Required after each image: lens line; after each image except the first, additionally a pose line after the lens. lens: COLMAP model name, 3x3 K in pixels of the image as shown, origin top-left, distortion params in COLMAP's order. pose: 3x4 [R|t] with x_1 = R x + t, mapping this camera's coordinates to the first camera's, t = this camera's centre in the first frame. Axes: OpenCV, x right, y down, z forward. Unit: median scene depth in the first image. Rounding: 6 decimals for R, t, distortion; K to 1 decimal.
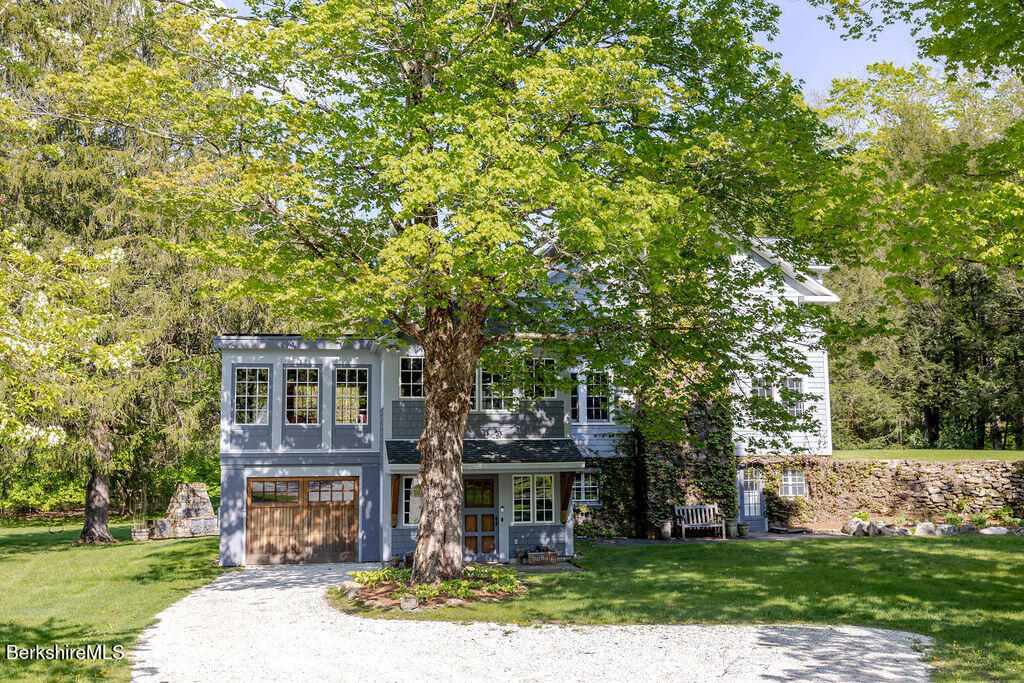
lens RADIAL K [[985.6, 0, 512.0], [0, 985.6, 341.5], [0, 0, 1]] dist [0.014324, 0.022781]
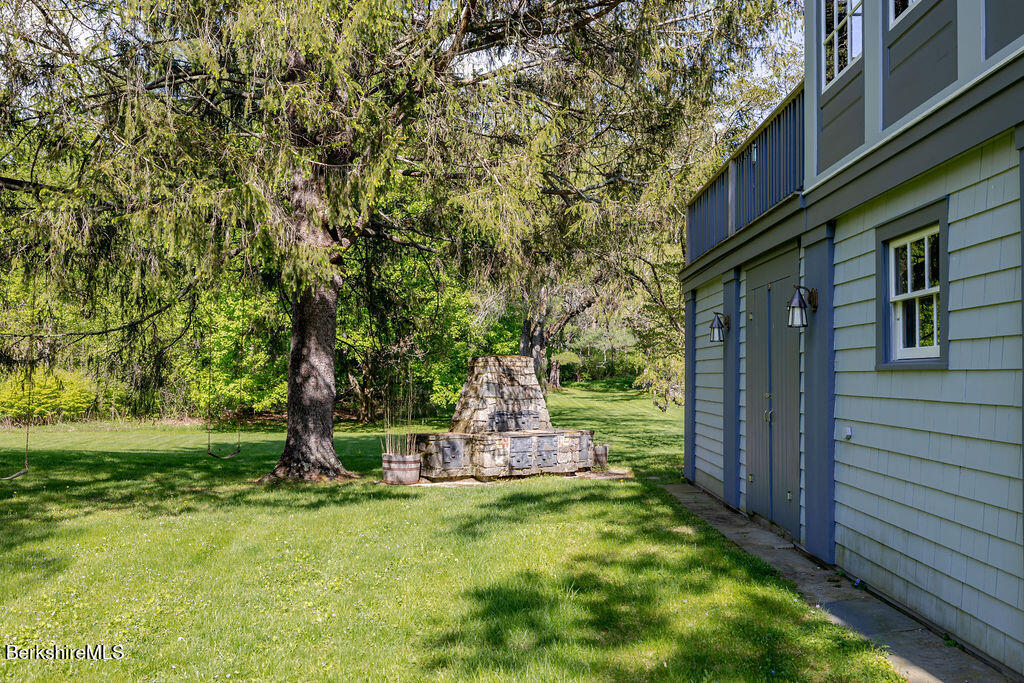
lens RADIAL K [[884.3, 0, 512.0], [0, 884.3, 341.5], [0, 0, 1]] dist [-0.001334, -0.001054]
pose [[0.976096, 0.017077, -0.216668, -0.321664], [-0.000838, 0.997197, 0.074819, 0.146514], [0.217339, -0.072849, 0.973374, 0.835463]]
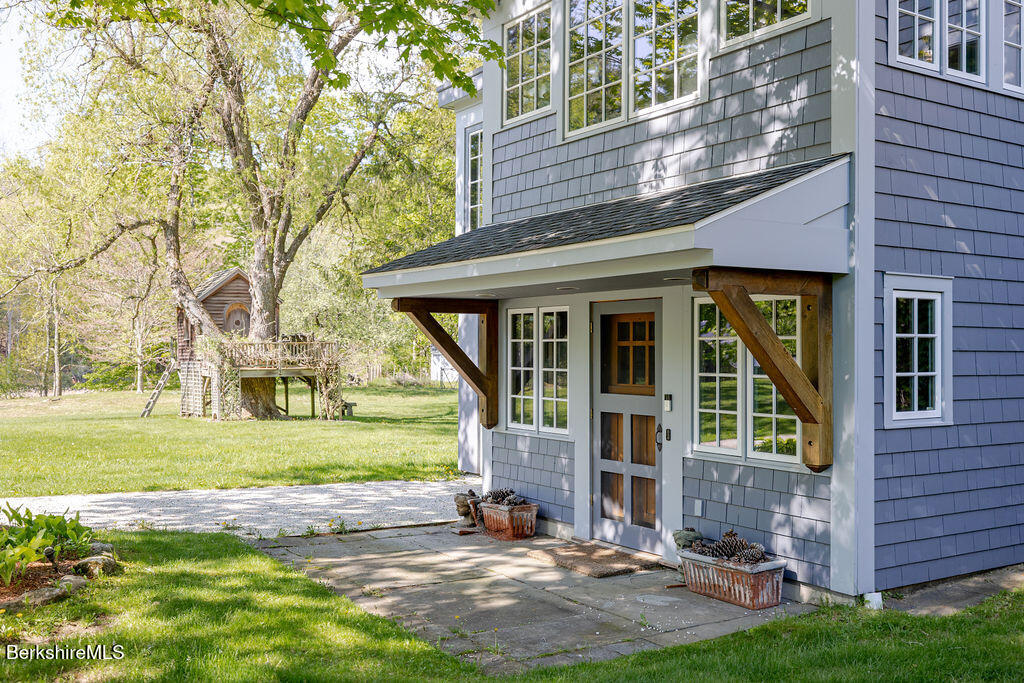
lens RADIAL K [[985.6, 0, 512.0], [0, 985.6, 341.5], [0, 0, 1]] dist [0.014324, 0.022781]
pose [[0.377717, 0.004026, -0.925912, 0.225913], [0.101391, 0.993797, 0.045683, 0.108272], [0.920353, -0.111135, 0.374966, 0.694083]]
